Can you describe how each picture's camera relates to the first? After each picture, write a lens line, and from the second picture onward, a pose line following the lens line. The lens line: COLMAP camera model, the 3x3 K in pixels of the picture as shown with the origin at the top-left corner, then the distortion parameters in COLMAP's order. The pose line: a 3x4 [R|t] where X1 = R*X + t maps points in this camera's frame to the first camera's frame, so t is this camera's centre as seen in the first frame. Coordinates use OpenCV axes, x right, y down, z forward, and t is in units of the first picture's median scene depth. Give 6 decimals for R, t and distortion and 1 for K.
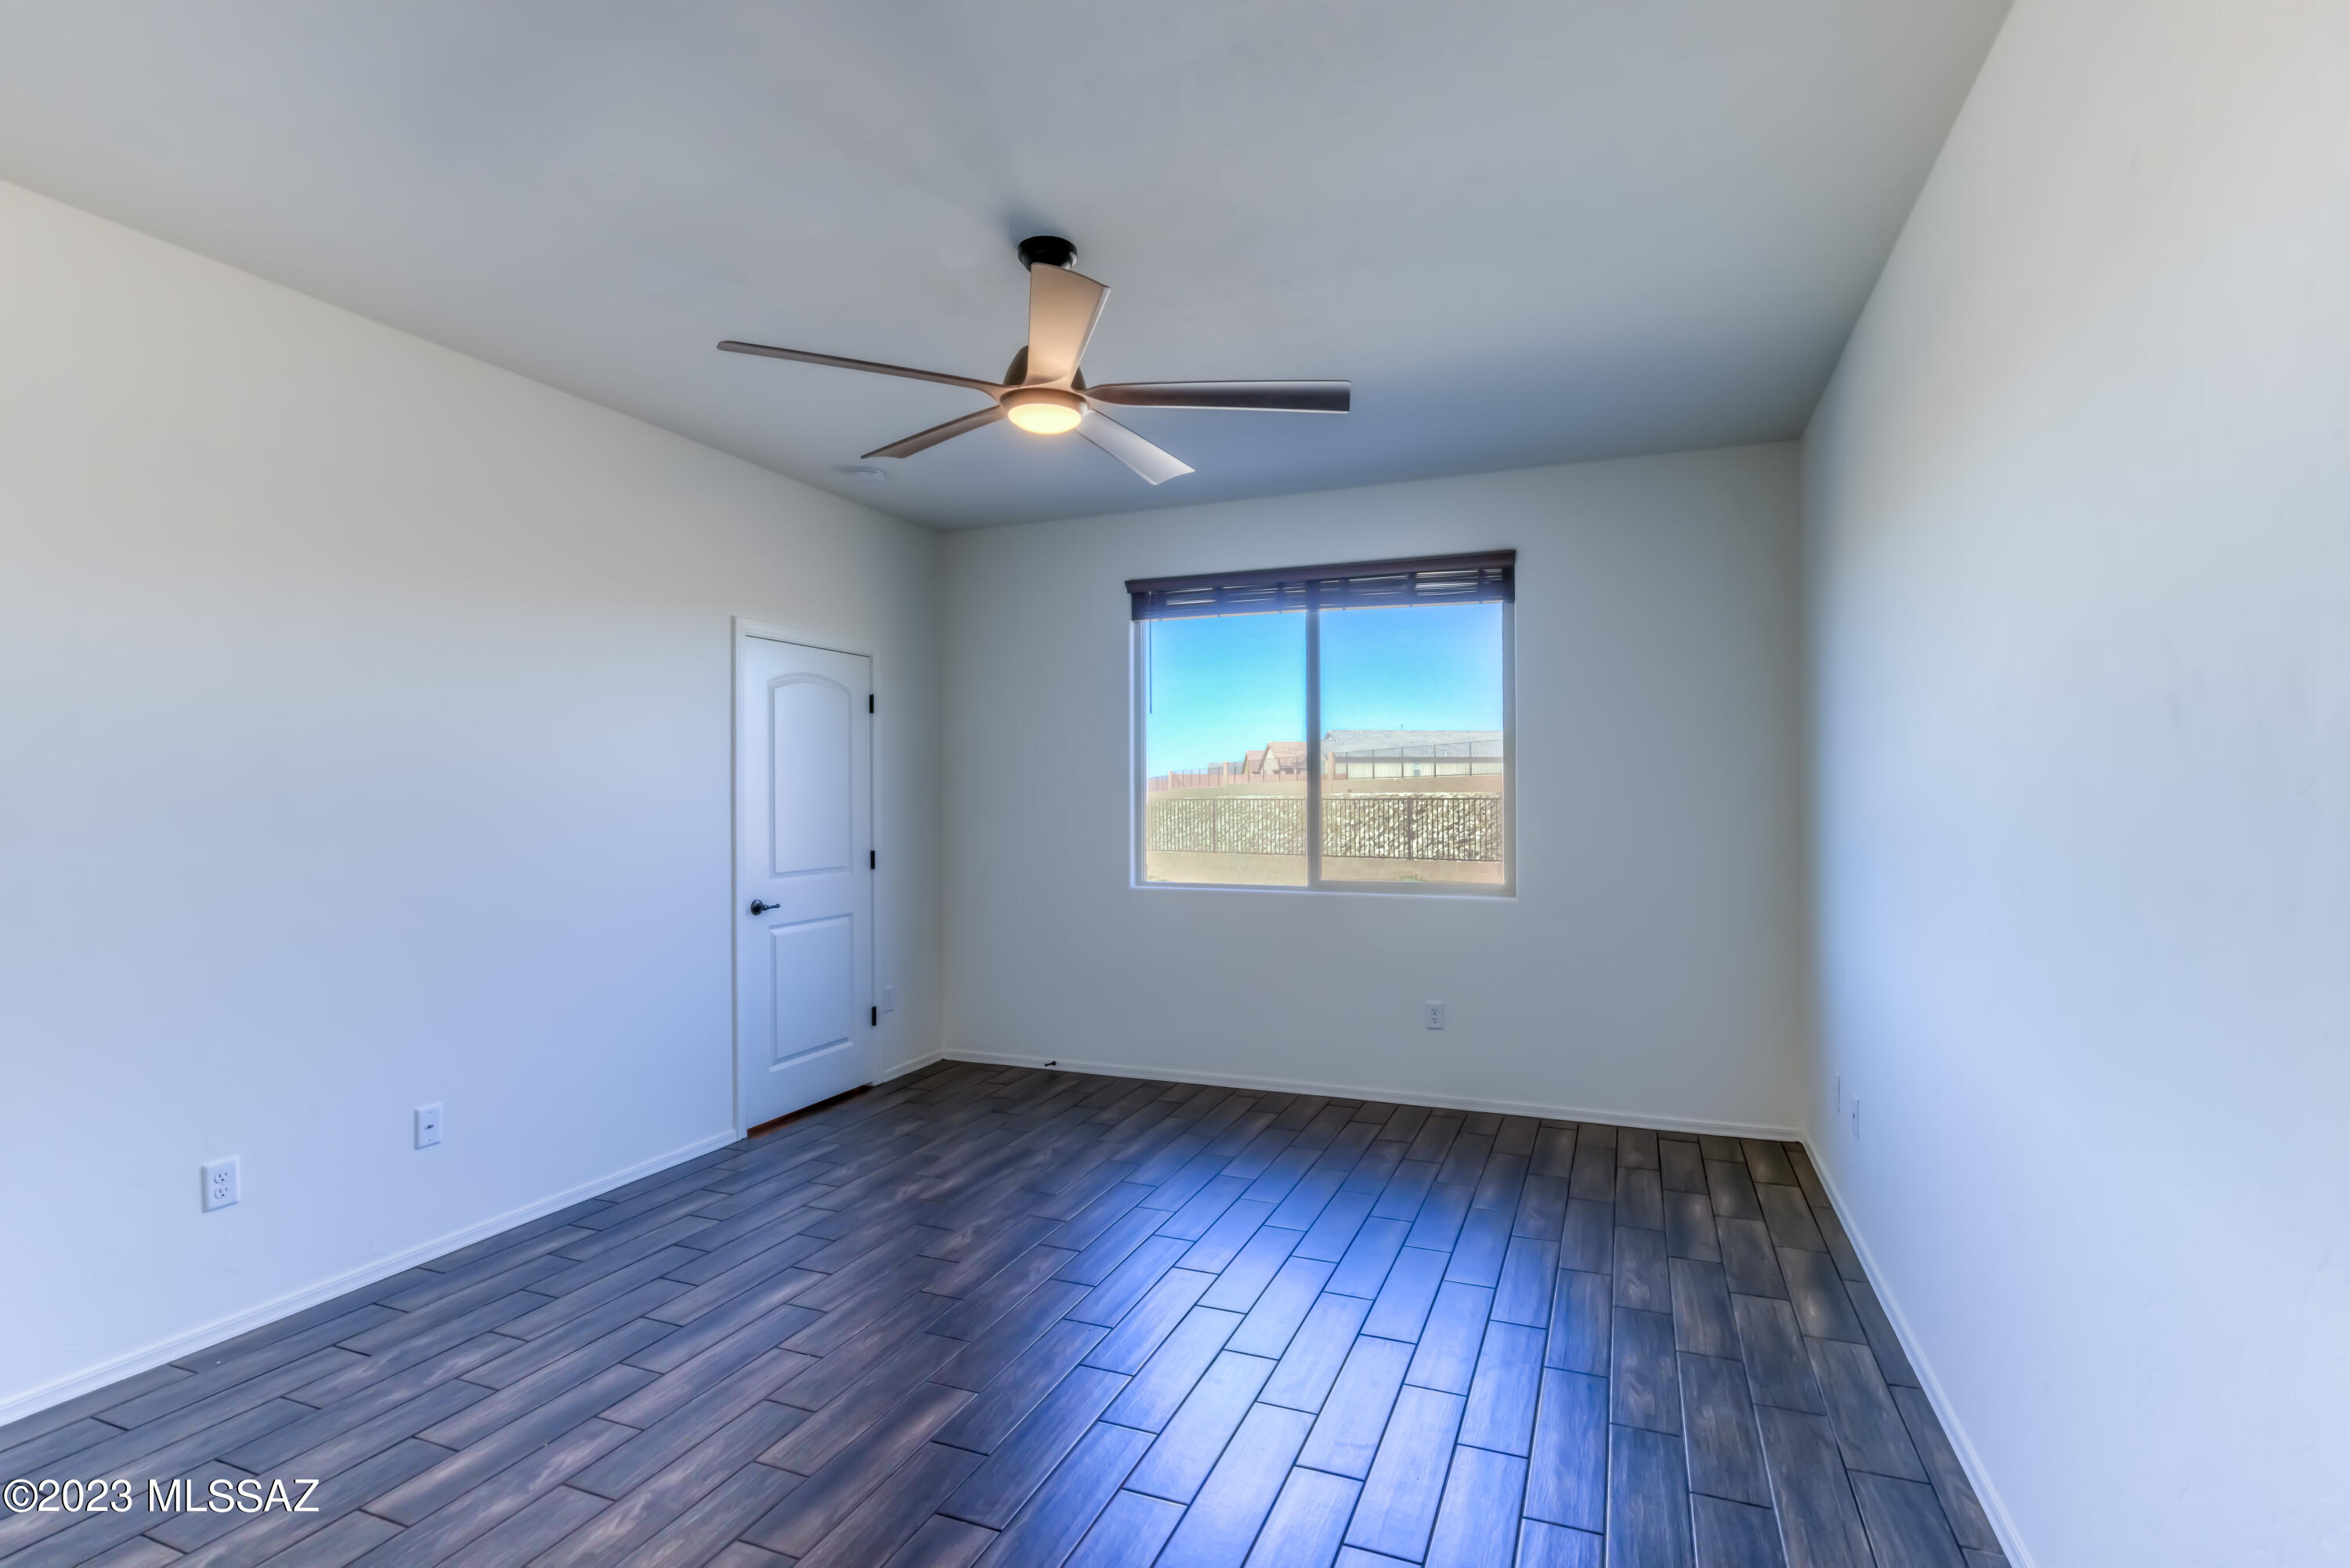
lens RADIAL K [[1087.0, 0, 1185.5], [0, 1087.0, 803.7], [0, 0, 1]] dist [0.004057, 0.000020]
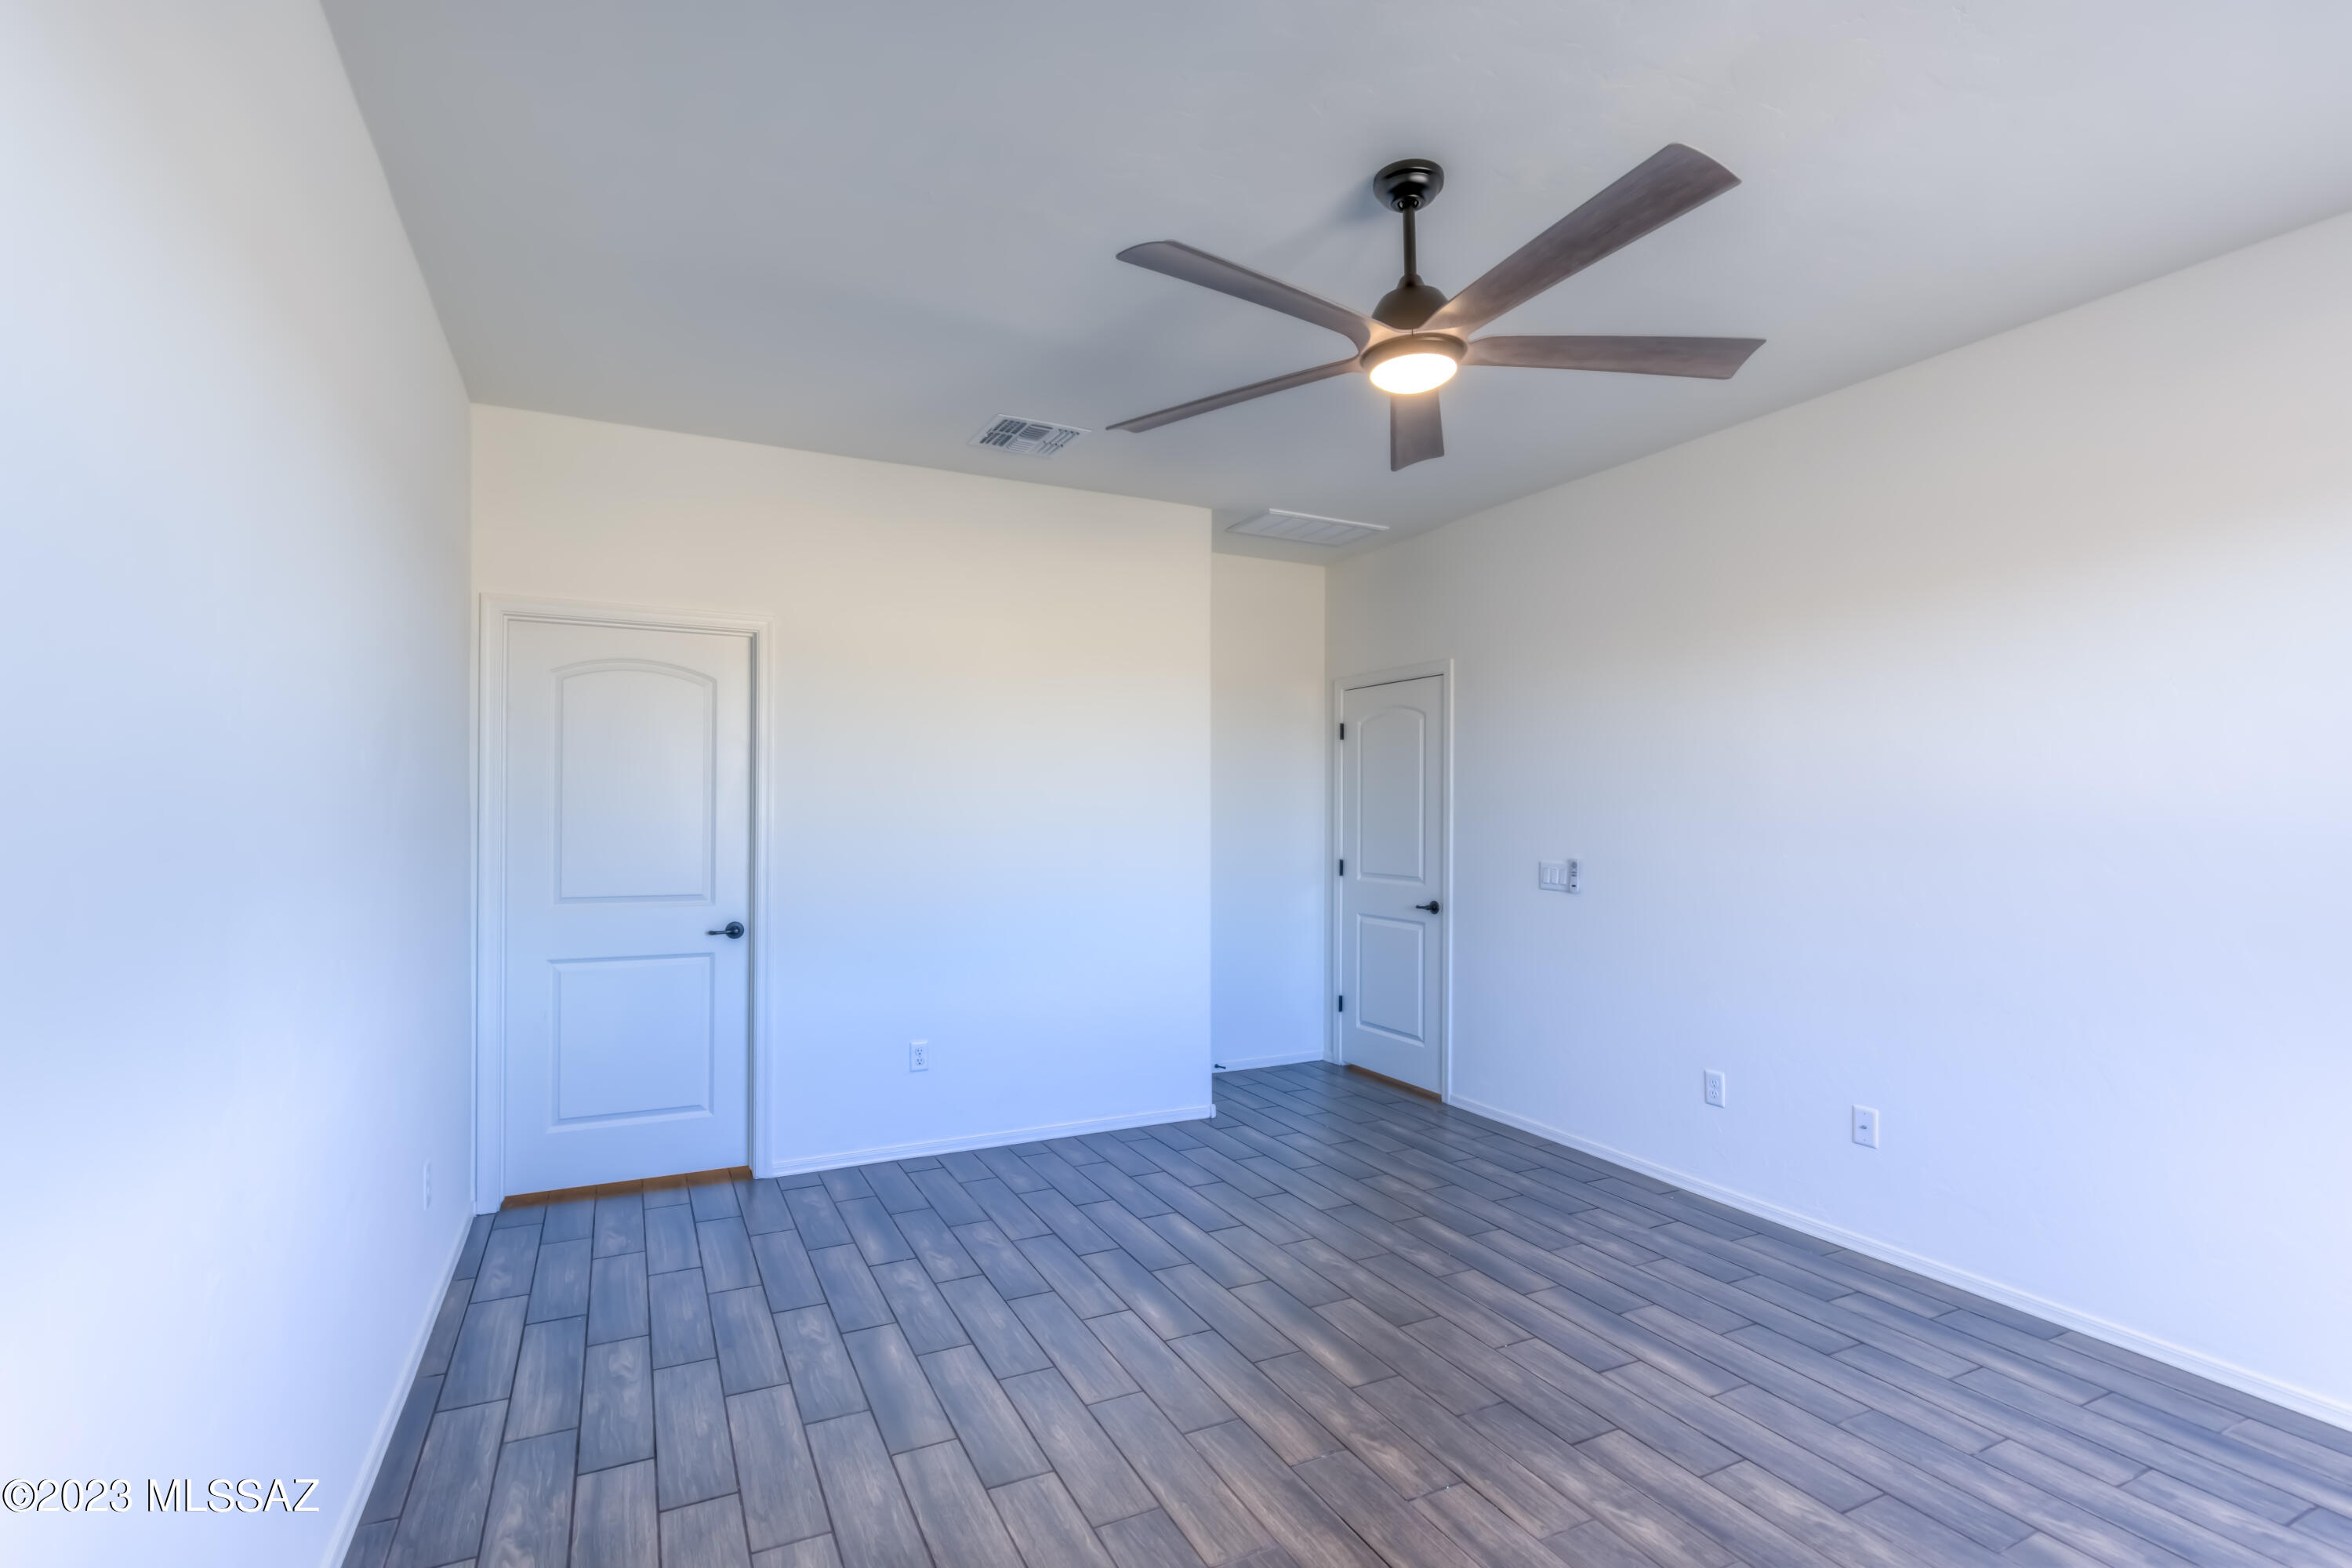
lens RADIAL K [[1088.0, 0, 1186.5], [0, 1088.0, 803.7], [0, 0, 1]] dist [0.004057, 0.000020]
pose [[-0.651642, -0.003453, -0.758519, 0.605186], [-0.005489, 0.999985, 0.000164, -0.016796], [0.758507, 0.004270, -0.651651, 1.331812]]
